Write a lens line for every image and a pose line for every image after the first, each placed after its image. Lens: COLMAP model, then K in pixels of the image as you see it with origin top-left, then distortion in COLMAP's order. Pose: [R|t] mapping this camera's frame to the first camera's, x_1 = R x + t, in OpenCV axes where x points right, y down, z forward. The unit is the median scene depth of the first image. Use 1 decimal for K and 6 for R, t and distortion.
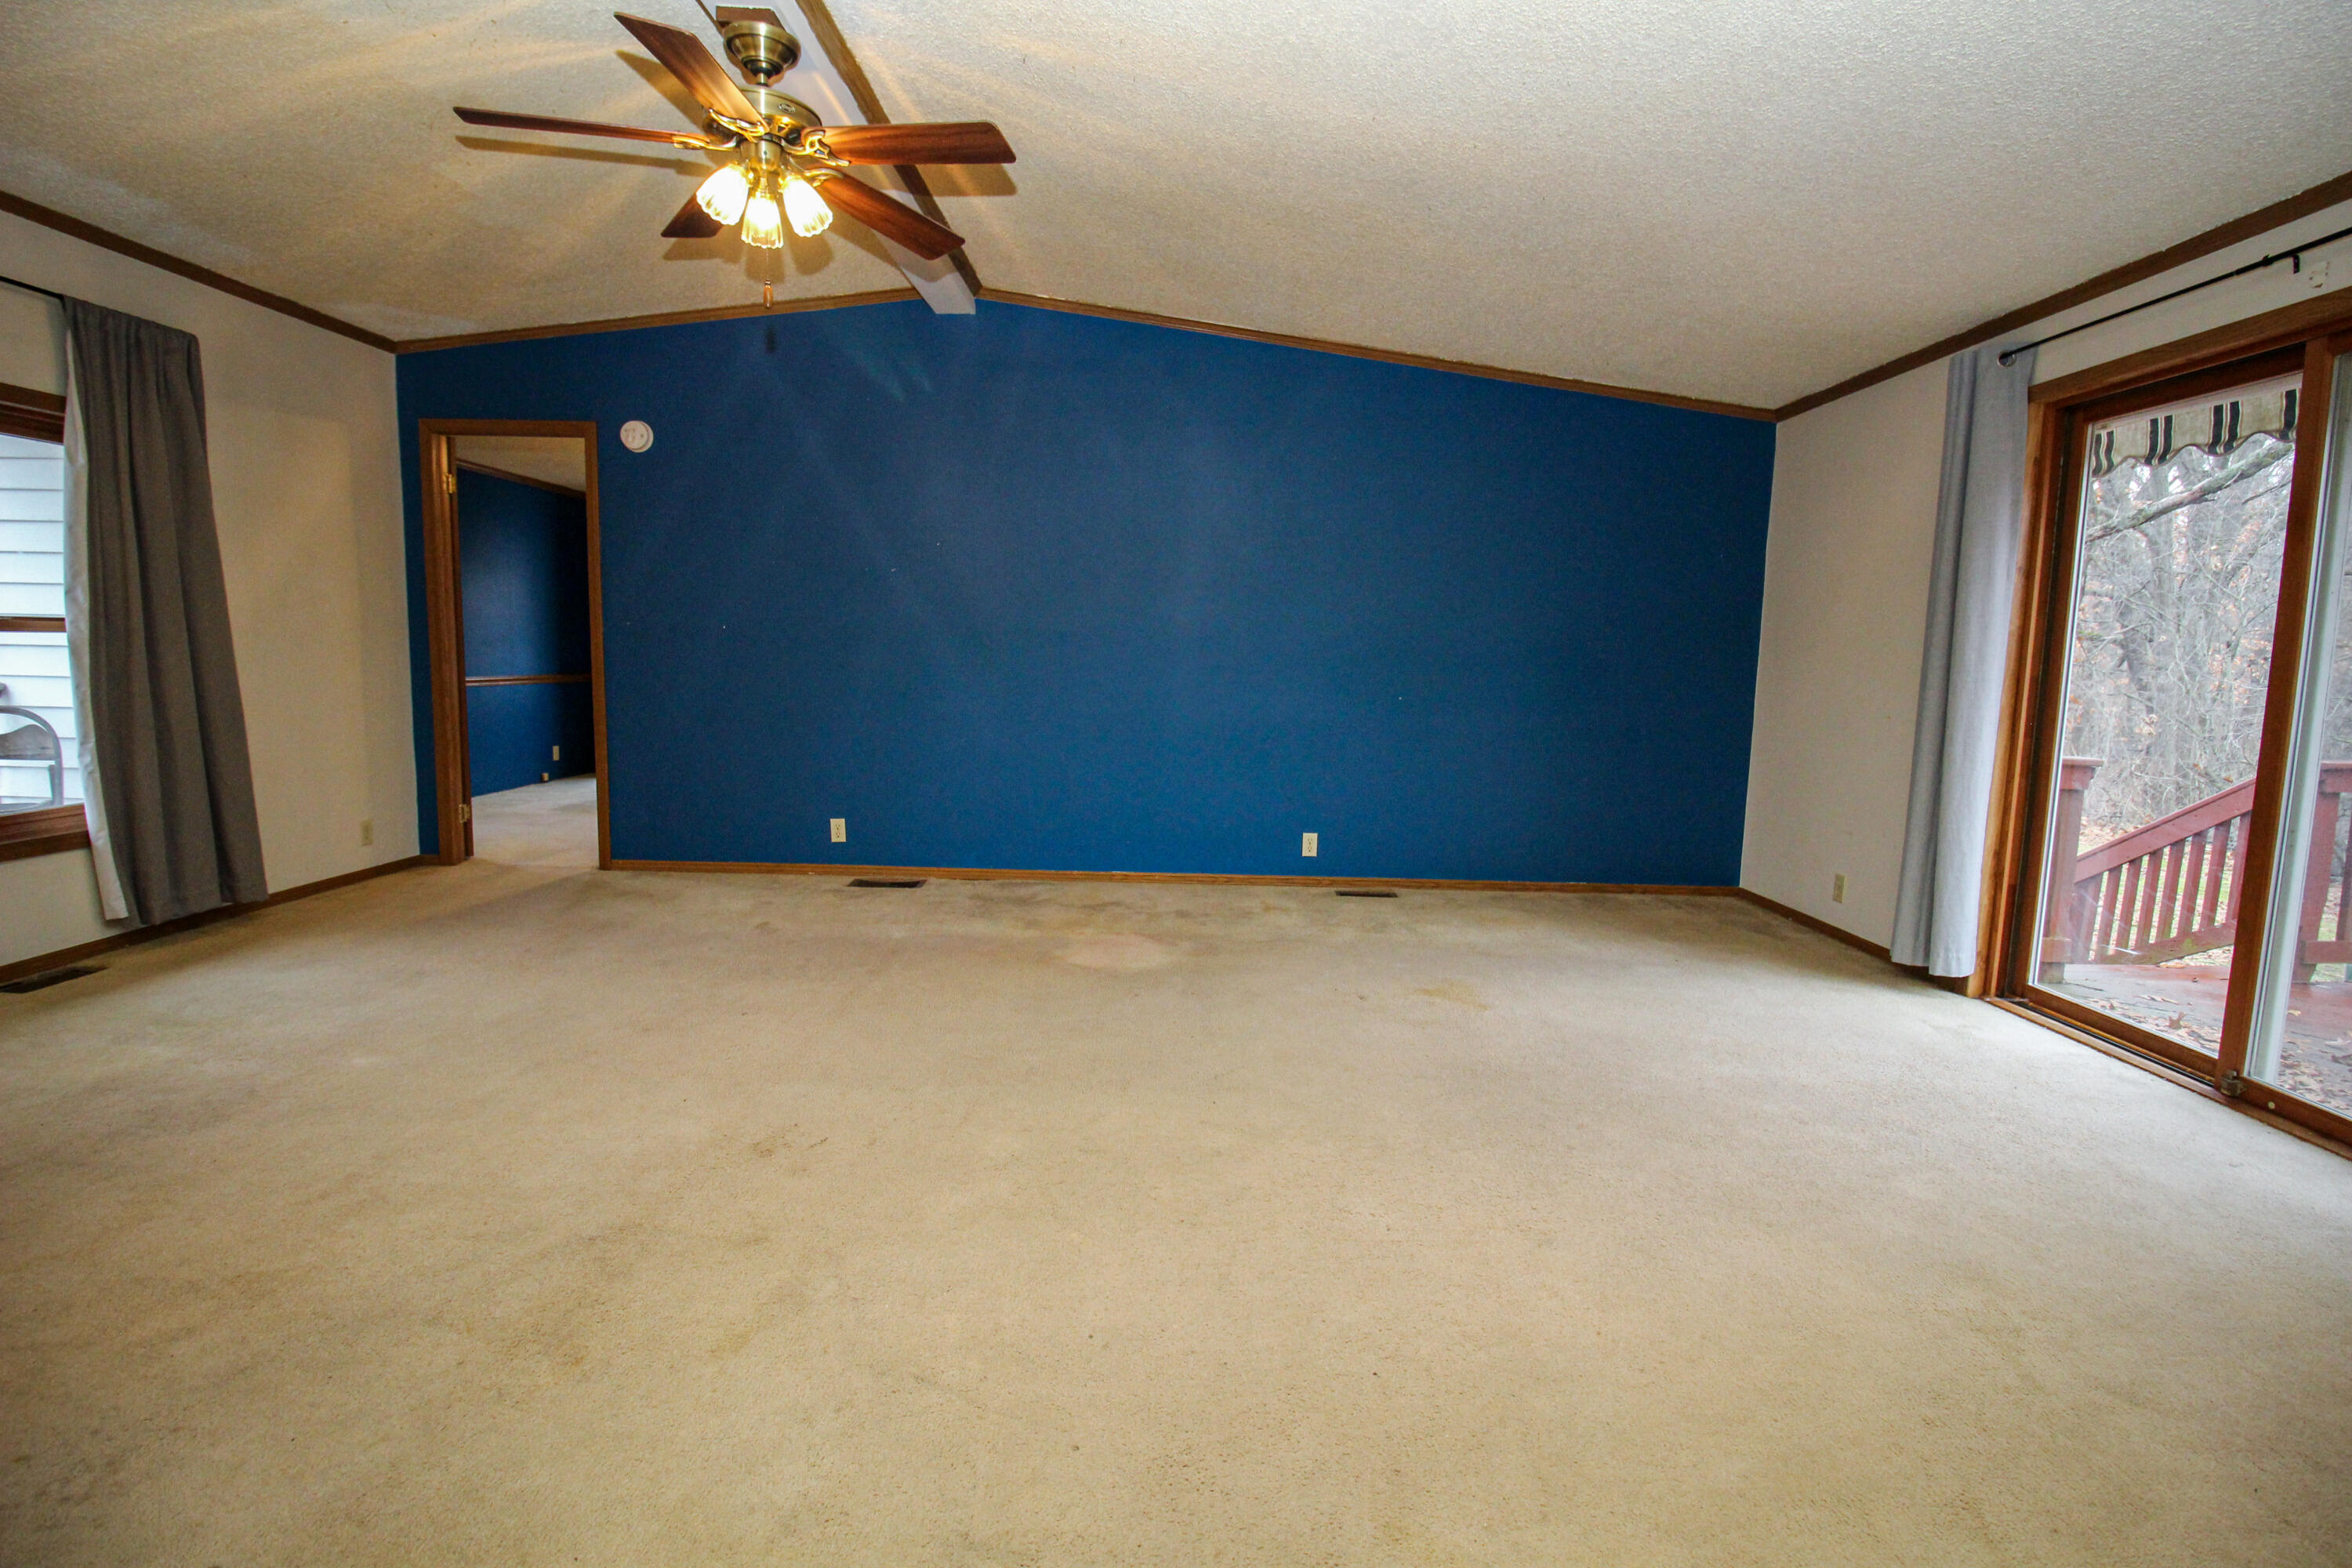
lens RADIAL K [[1085.6, 0, 1176.5], [0, 1085.6, 769.4], [0, 0, 1]] dist [0.001593, -0.013326]
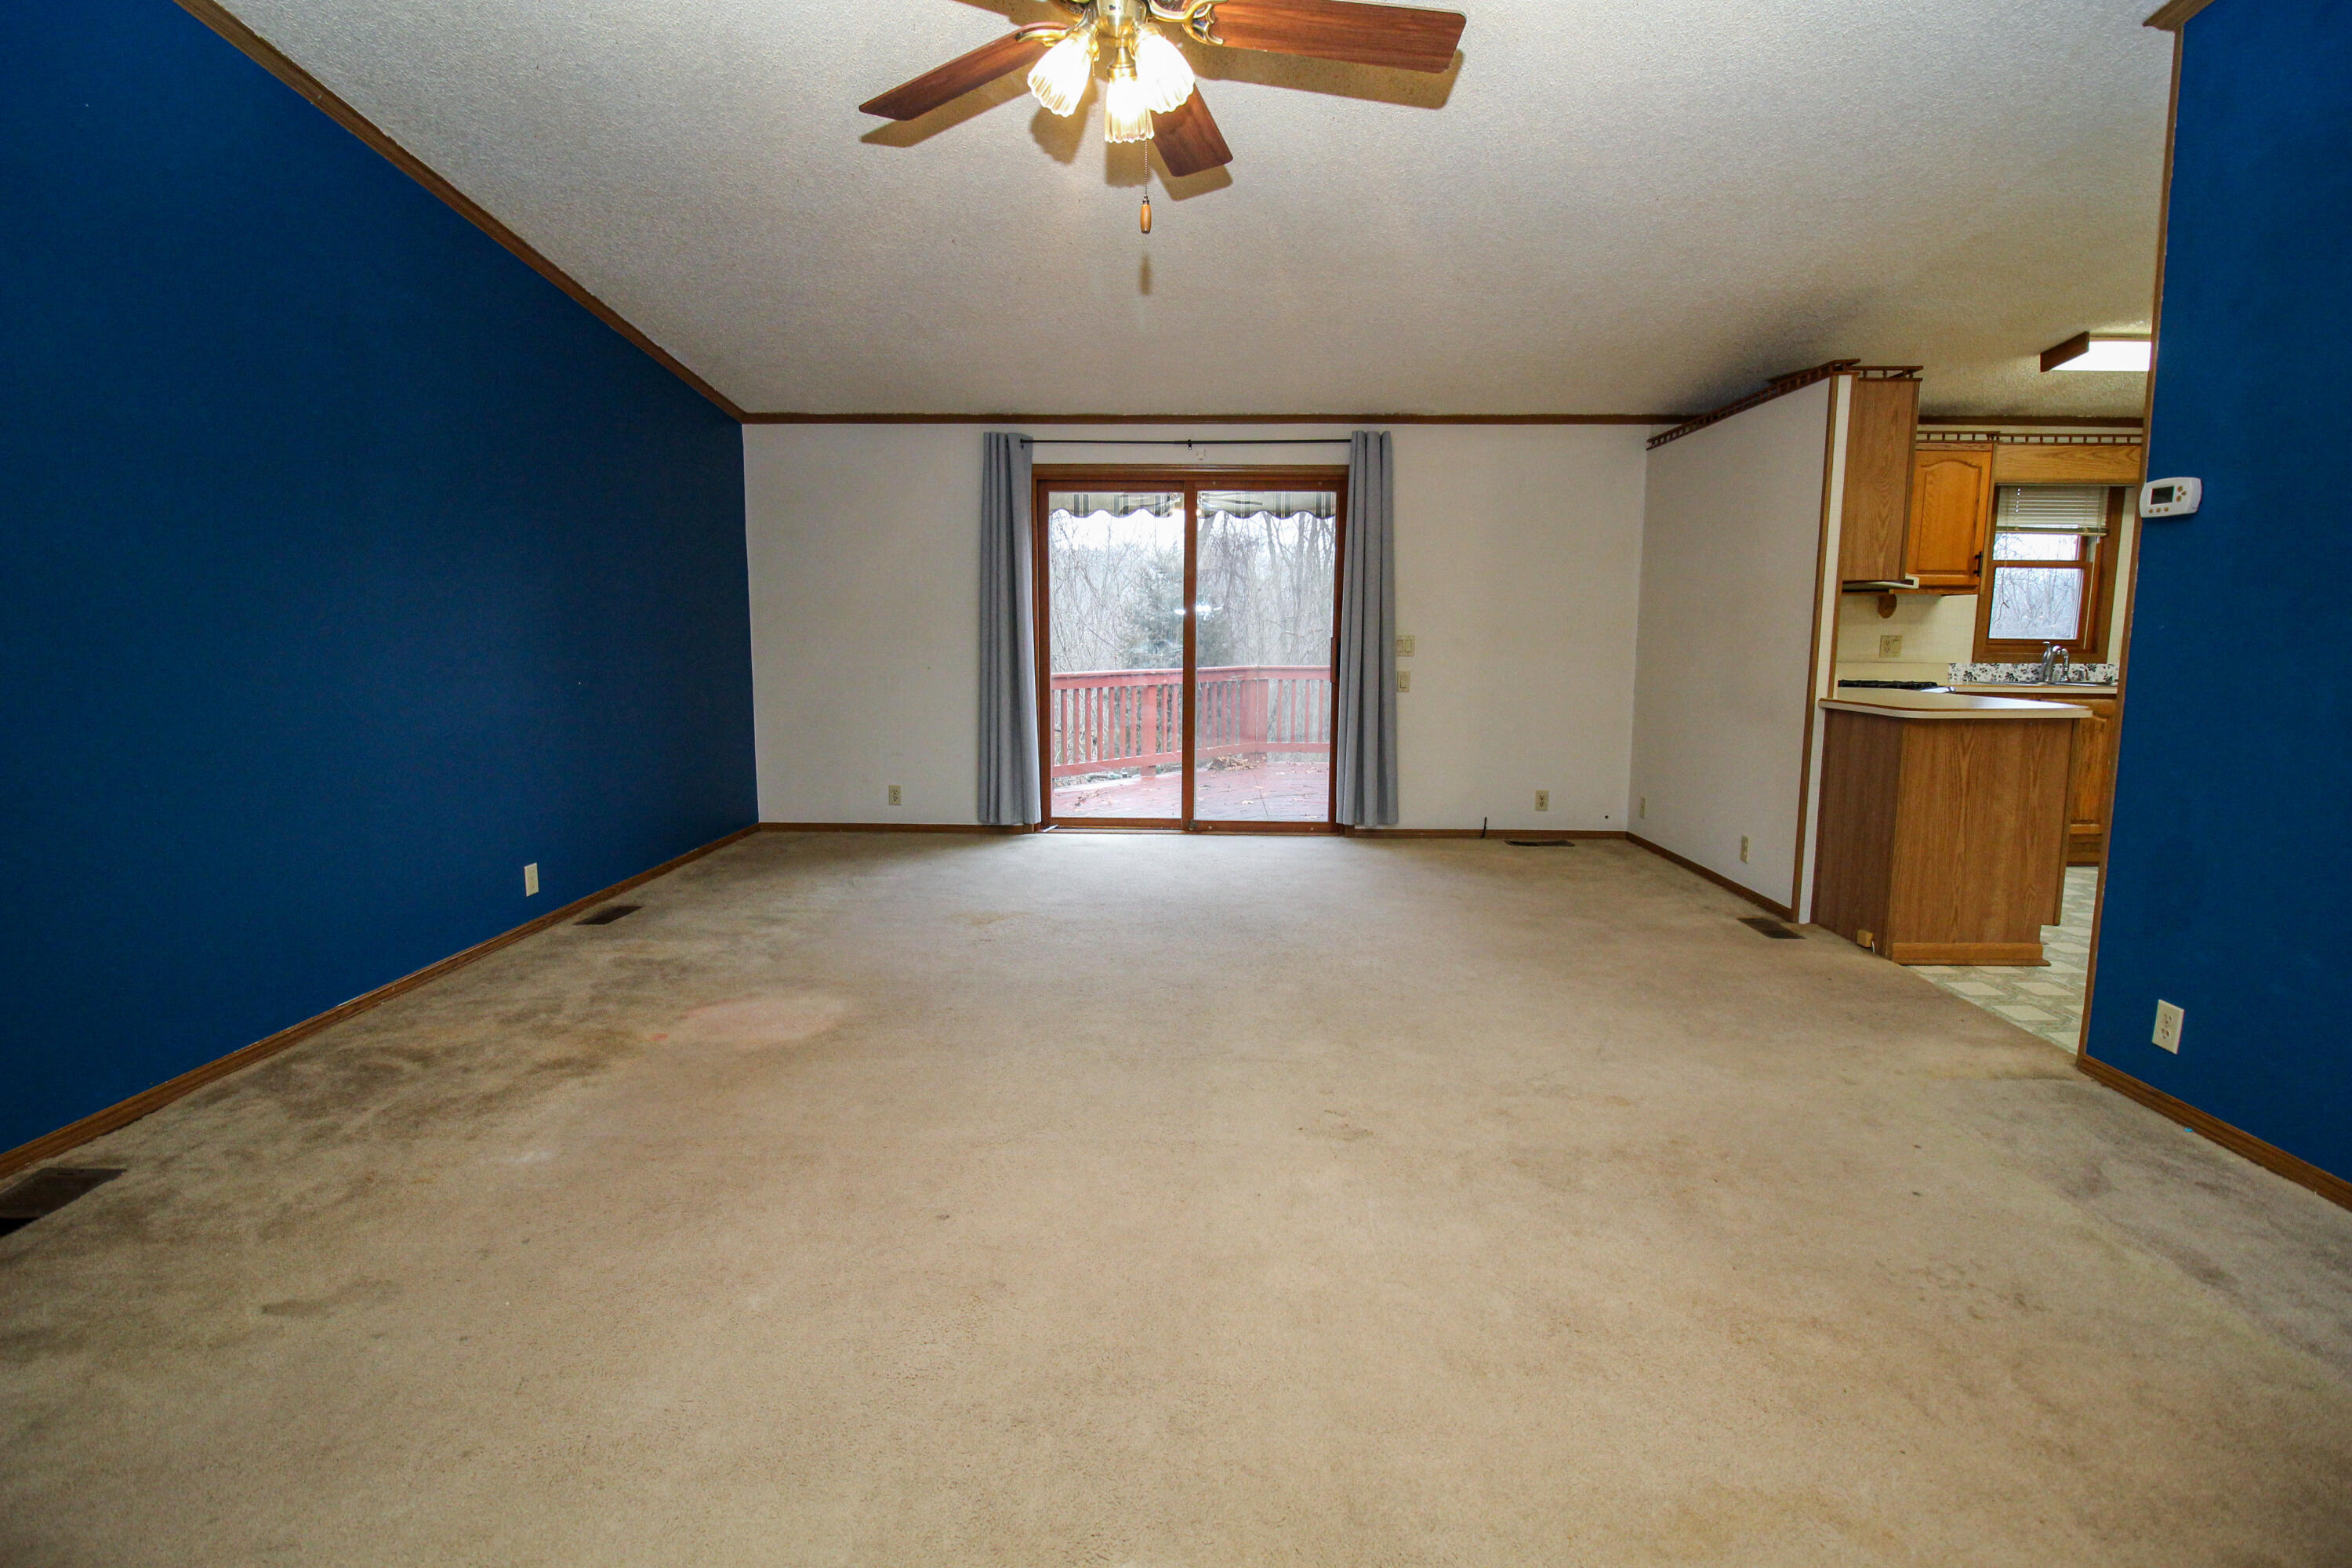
lens RADIAL K [[1083.1, 0, 1174.7], [0, 1083.1, 777.4], [0, 0, 1]] dist [-0.001172, -0.013160]
pose [[0.022610, -0.159872, 0.986879, -0.729017], [0.099879, 0.982554, 0.156883, -0.091986], [-0.994743, 0.095022, 0.038183, 0.590258]]
